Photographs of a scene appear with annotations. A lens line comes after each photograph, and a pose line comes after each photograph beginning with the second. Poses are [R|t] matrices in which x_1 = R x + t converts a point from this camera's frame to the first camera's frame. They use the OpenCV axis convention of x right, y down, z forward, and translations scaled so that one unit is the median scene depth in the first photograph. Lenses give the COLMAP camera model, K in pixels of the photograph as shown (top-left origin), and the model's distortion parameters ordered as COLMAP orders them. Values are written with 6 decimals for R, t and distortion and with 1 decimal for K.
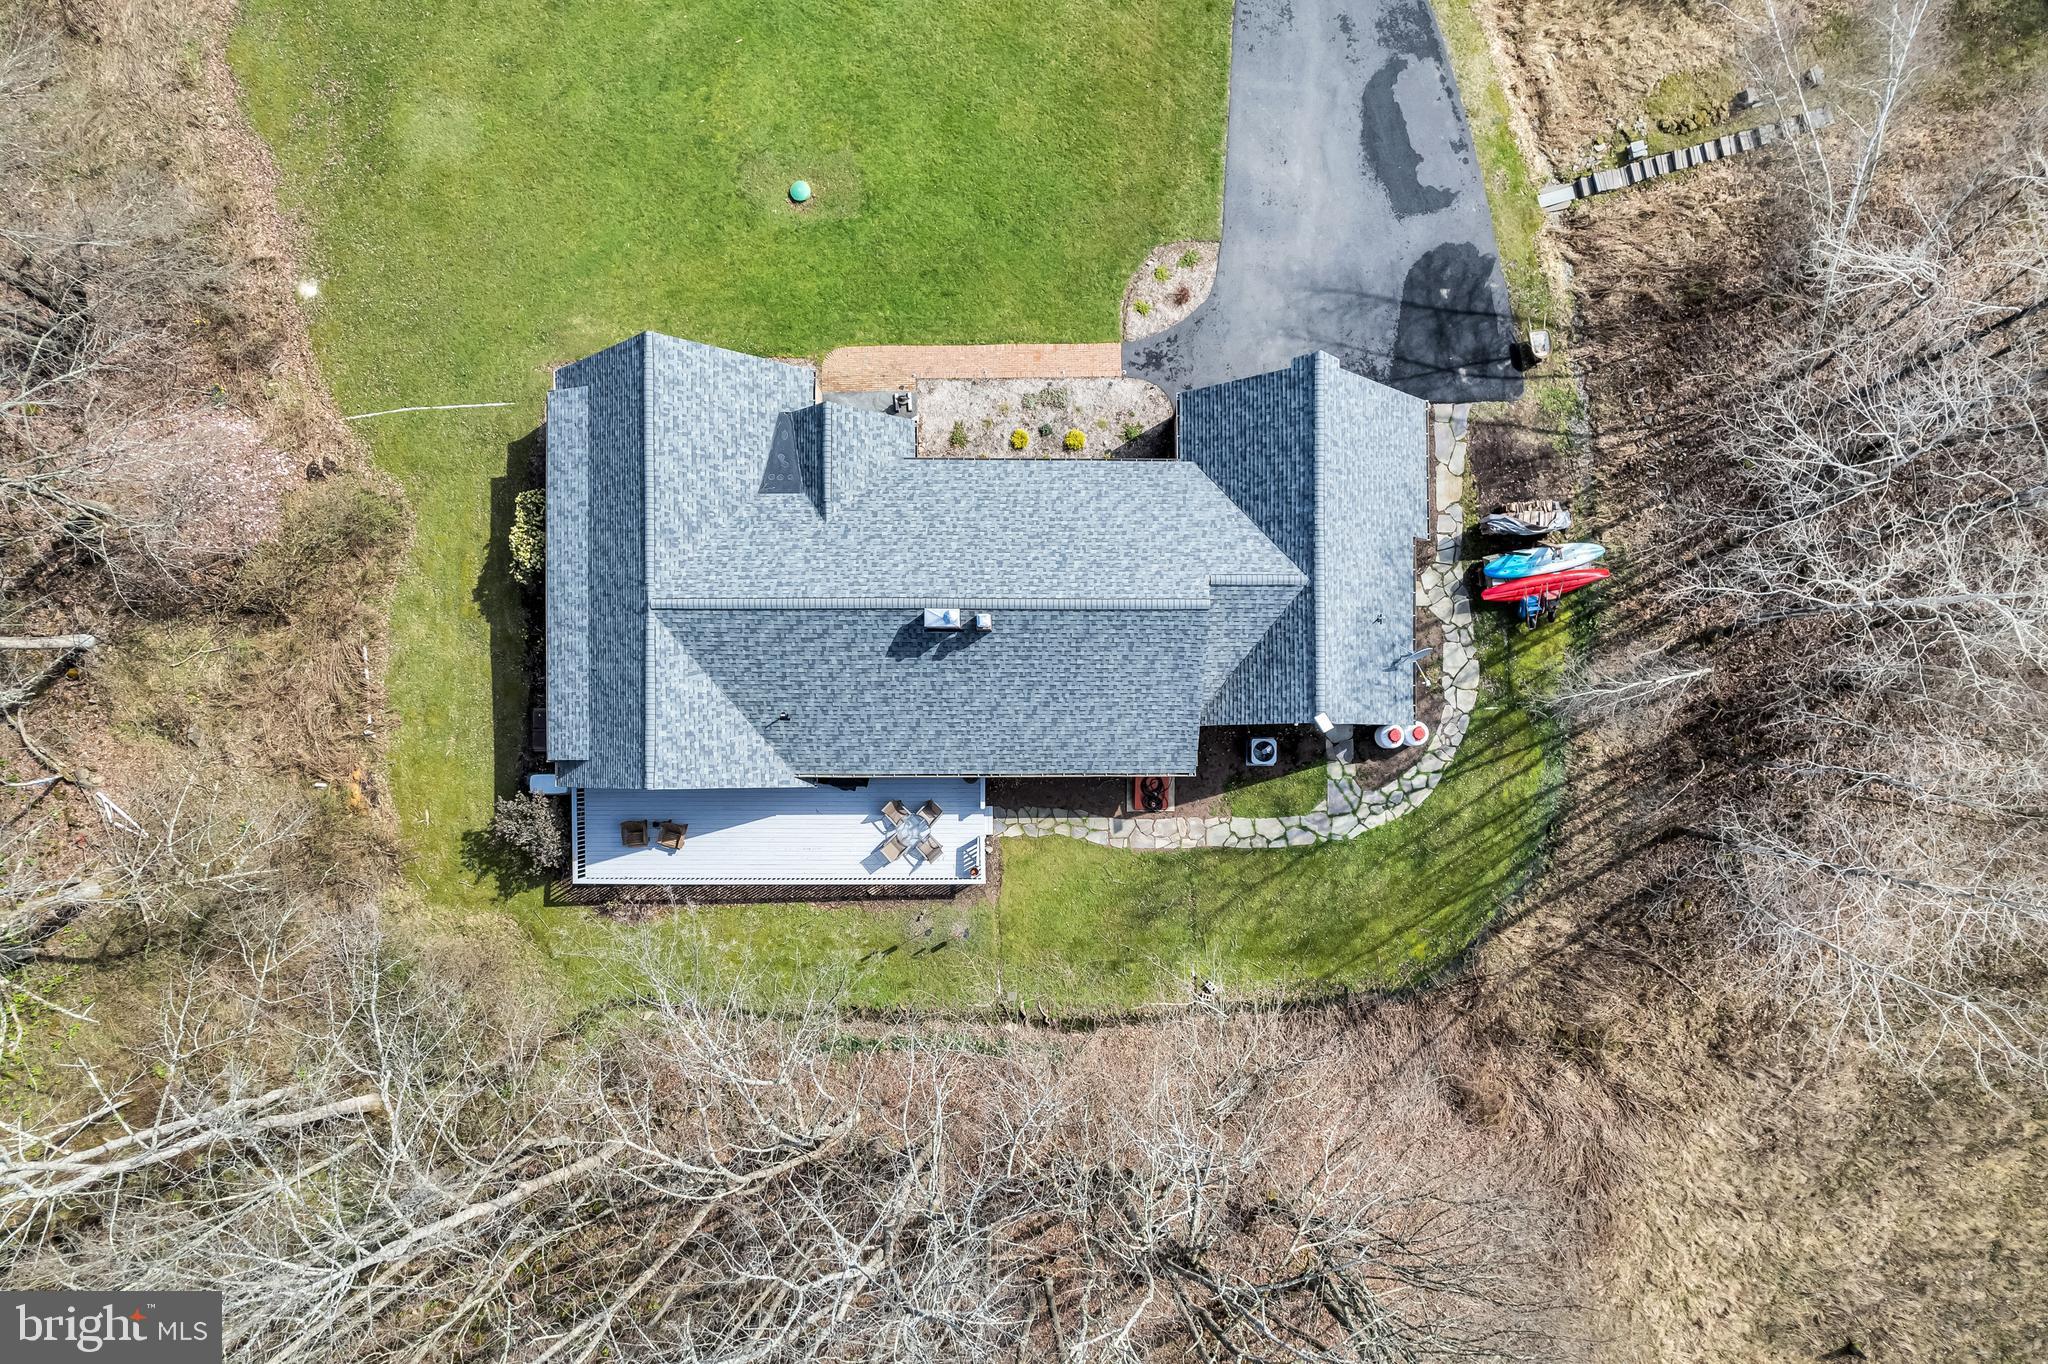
lens RADIAL K [[1332.8, 0, 1067.0], [0, 1332.8, 719.4], [0, 0, 1]] dist [-0.072816, 0.055920]
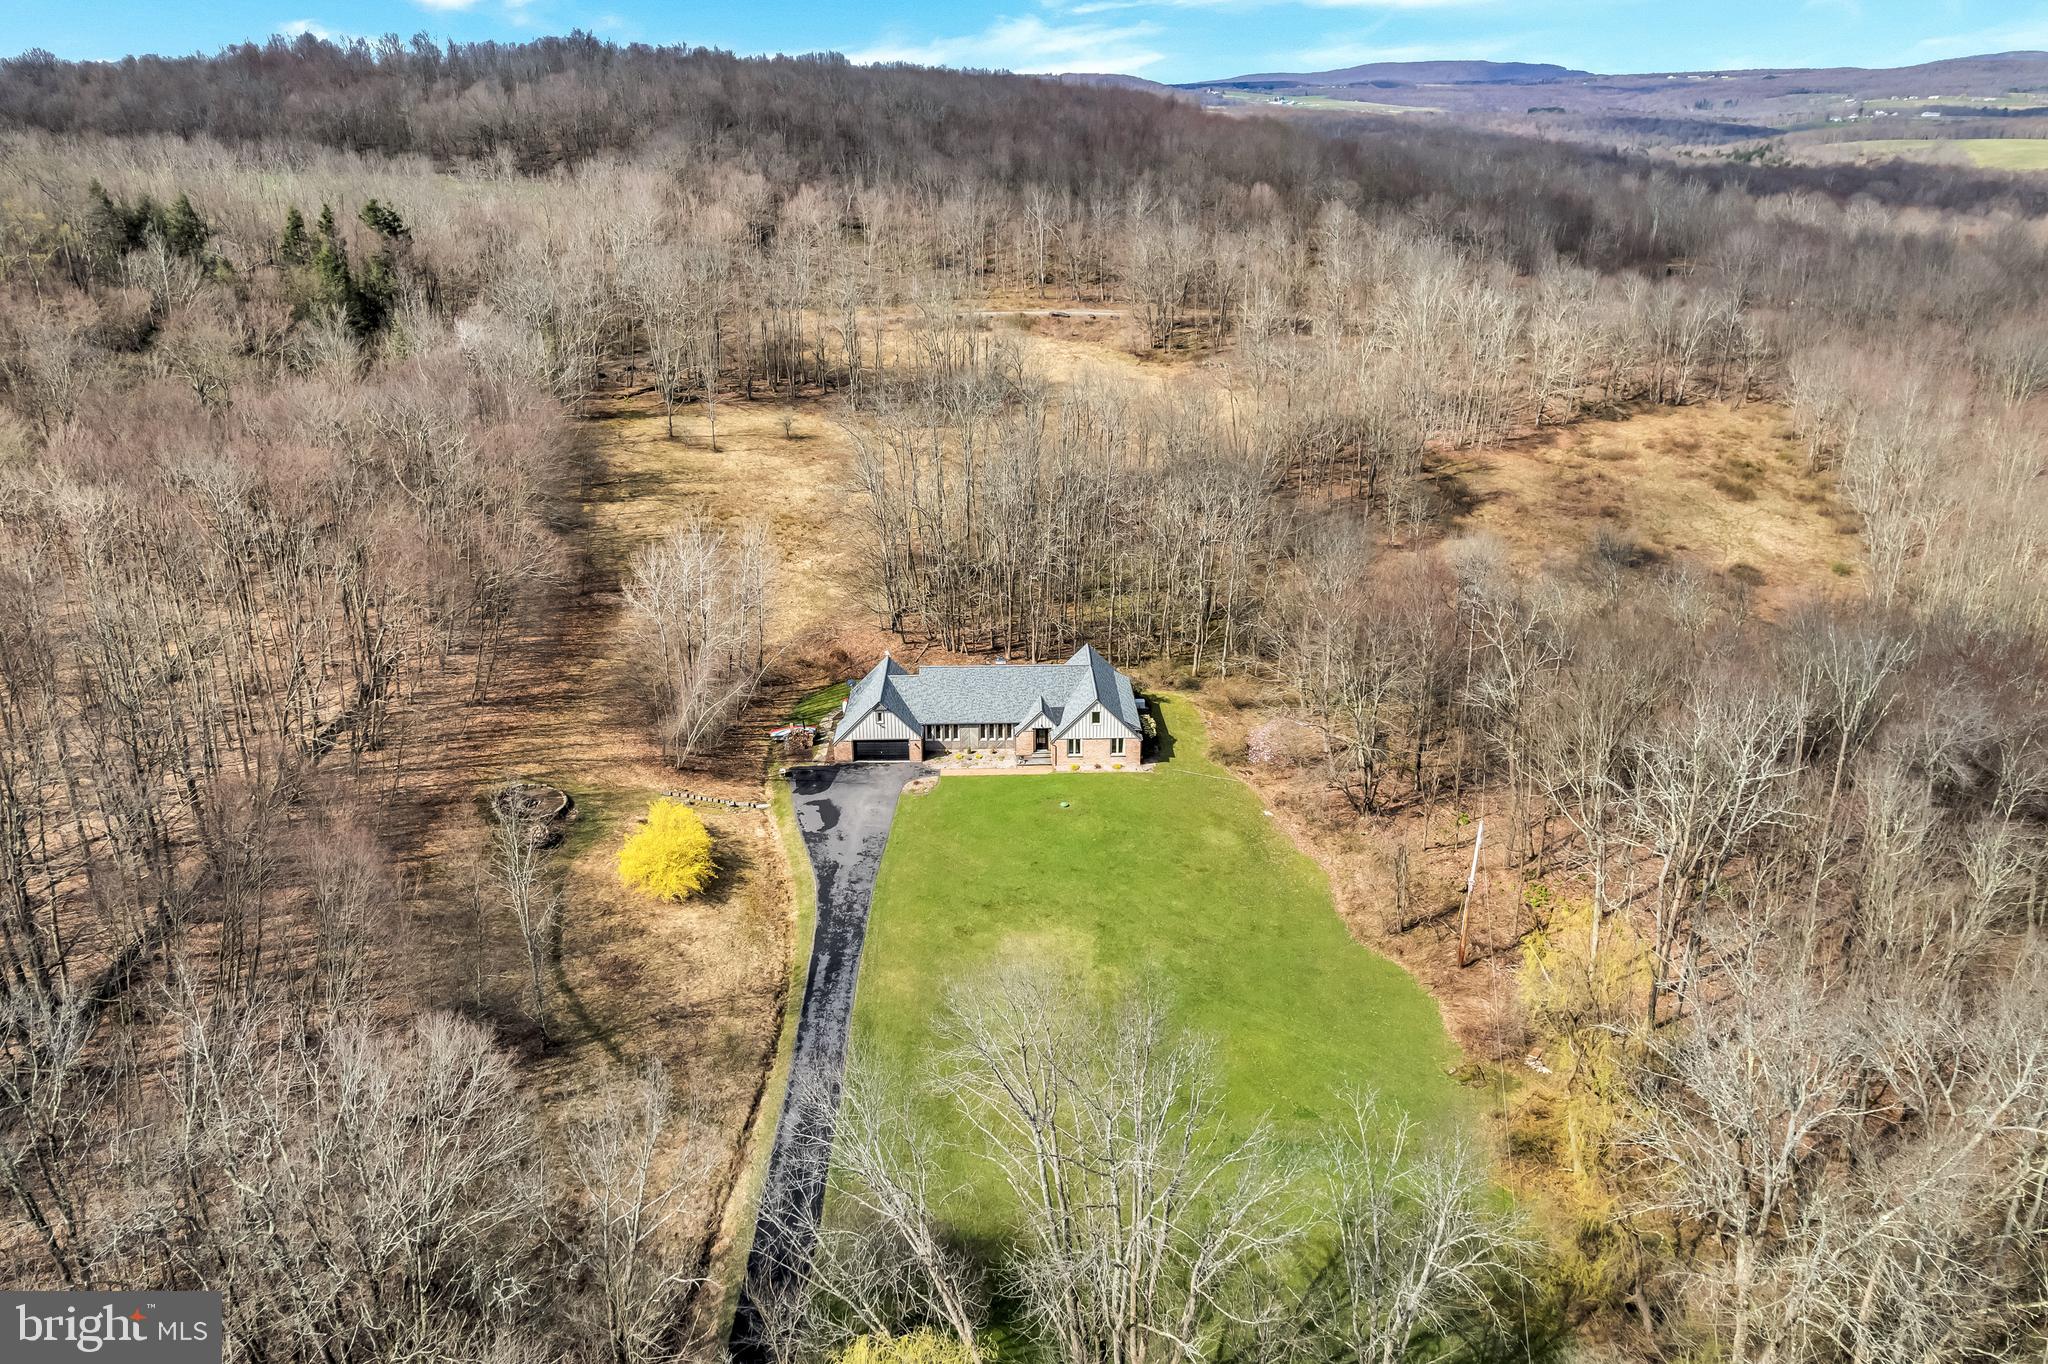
lens RADIAL K [[1281.6, 0, 997.4], [0, 1281.6, 693.7], [0, 0, 1]] dist [-0.045929, 0.000505]
pose [[-0.999991, -0.004225, -0.000787, -0.070256], [0.001072, -0.422535, 0.906346, -2.535823], [-0.004161, 0.906337, 0.422535, -0.229503]]
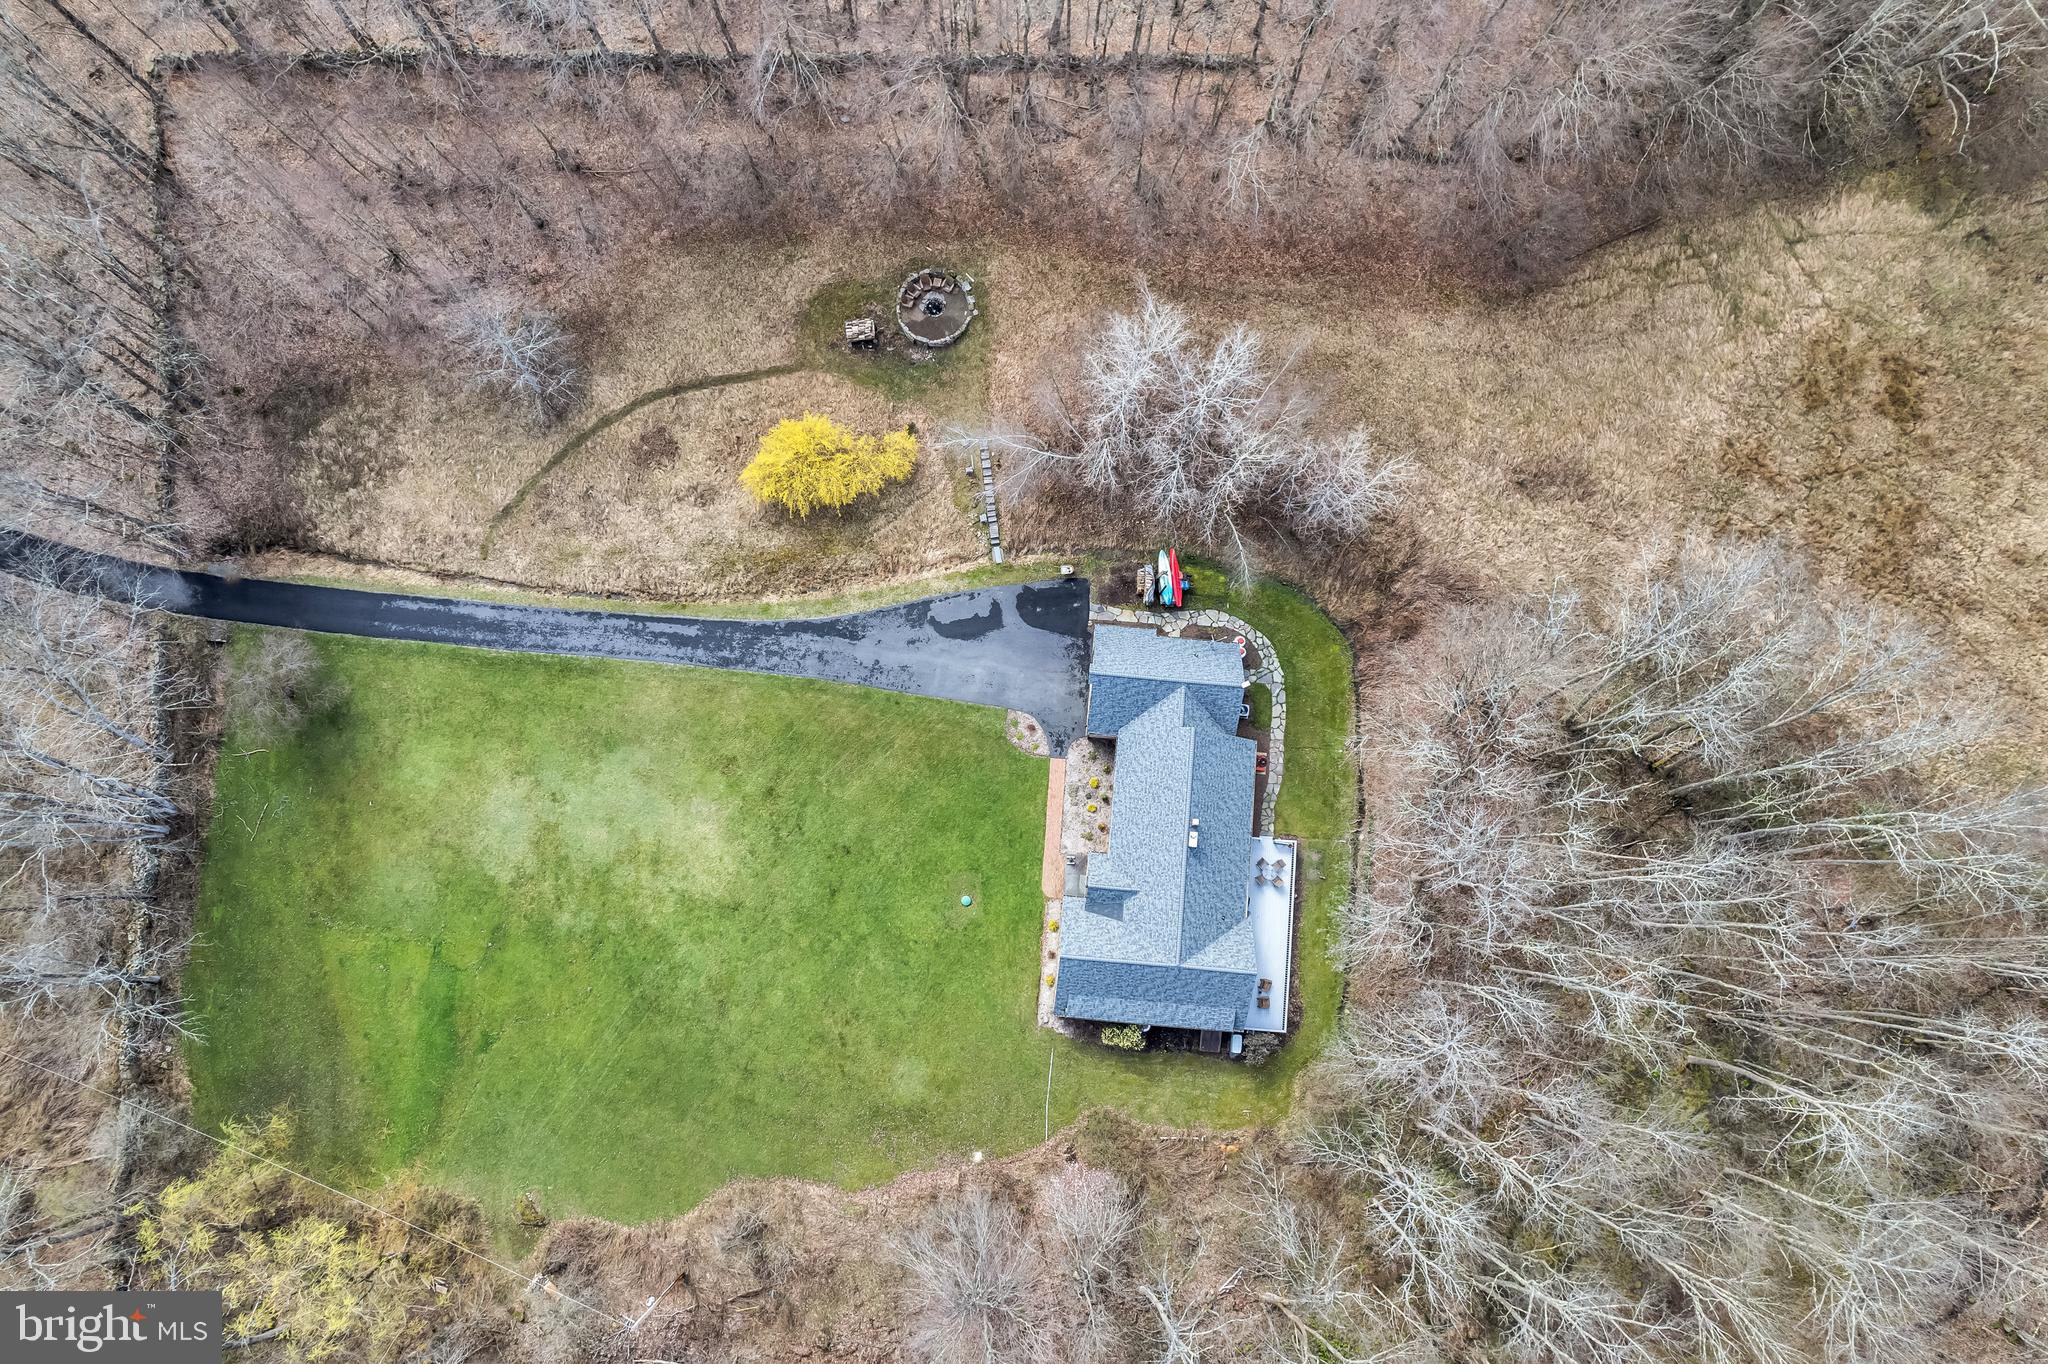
lens RADIAL K [[1281.6, 0, 997.4], [0, 1281.6, 693.7], [0, 0, 1]] dist [-0.045929, 0.000505]
pose [[0.090734, -0.984414, 0.150653, -0.179865], [0.995872, 0.089302, -0.016257, -0.346053], [0.002550, 0.151507, 0.988453, -1.091996]]
